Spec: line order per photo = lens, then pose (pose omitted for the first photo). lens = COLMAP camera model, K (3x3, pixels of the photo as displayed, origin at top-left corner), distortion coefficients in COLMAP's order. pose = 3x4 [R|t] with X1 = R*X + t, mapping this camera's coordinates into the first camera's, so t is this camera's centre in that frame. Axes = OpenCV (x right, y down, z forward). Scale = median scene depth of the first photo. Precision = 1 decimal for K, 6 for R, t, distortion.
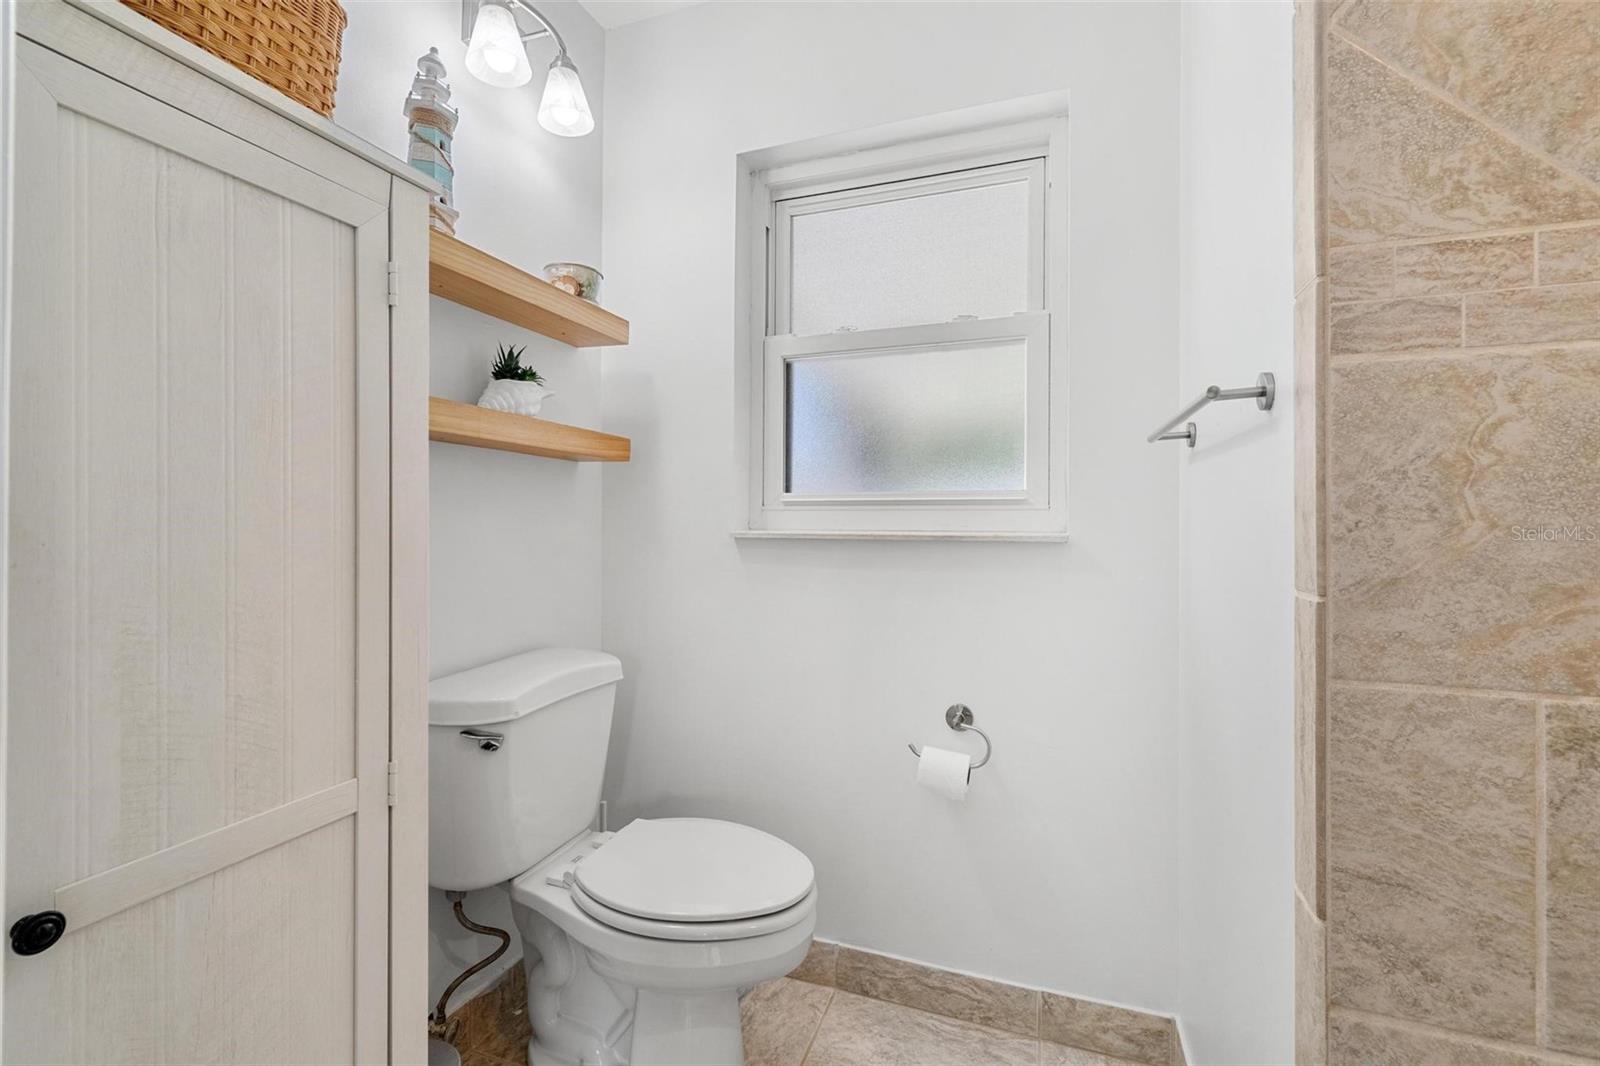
lens RADIAL K [[690.4, 0, 802.7], [0, 690.4, 528.3], [0, 0, 1]] dist [0.002047, -0.000190]
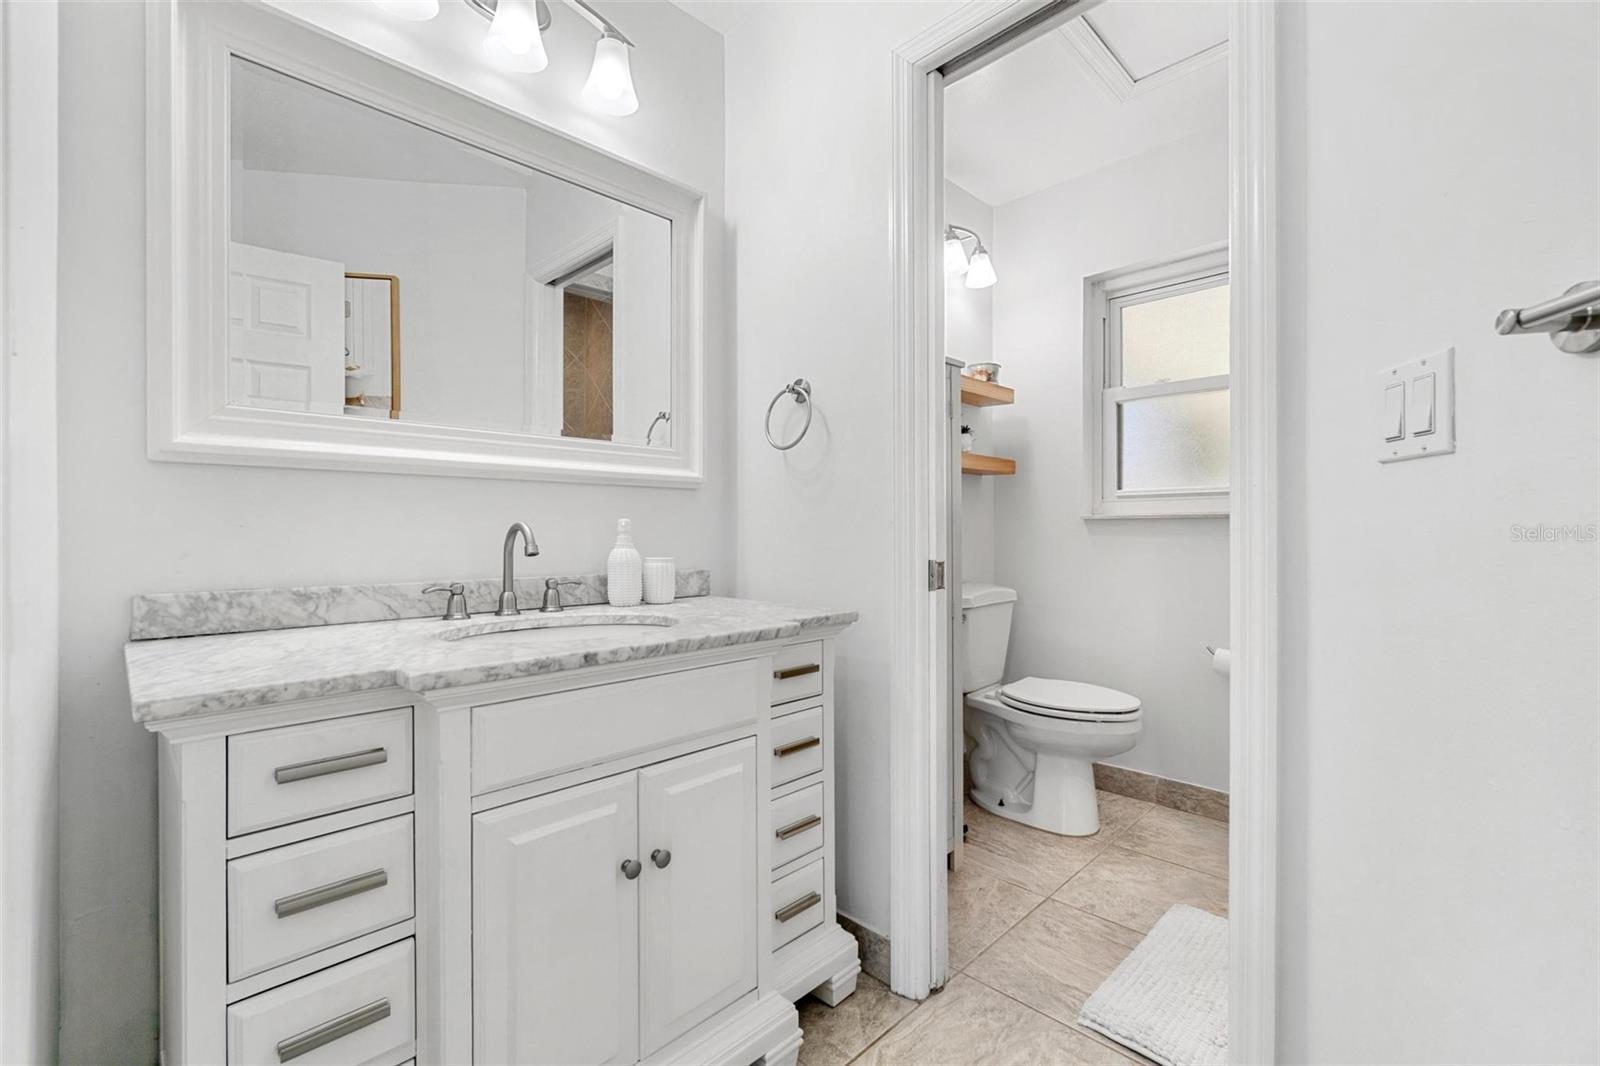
lens RADIAL K [[690.4, 0, 803.1], [0, 690.4, 531.5], [0, 0, 1]] dist [0.002047, -0.000190]
pose [[0.908015, -0.005633, -0.418901, -0.019797], [0.006848, 0.999976, 0.001397, 0.037247], [0.418883, -0.004137, 0.908031, -0.762720]]
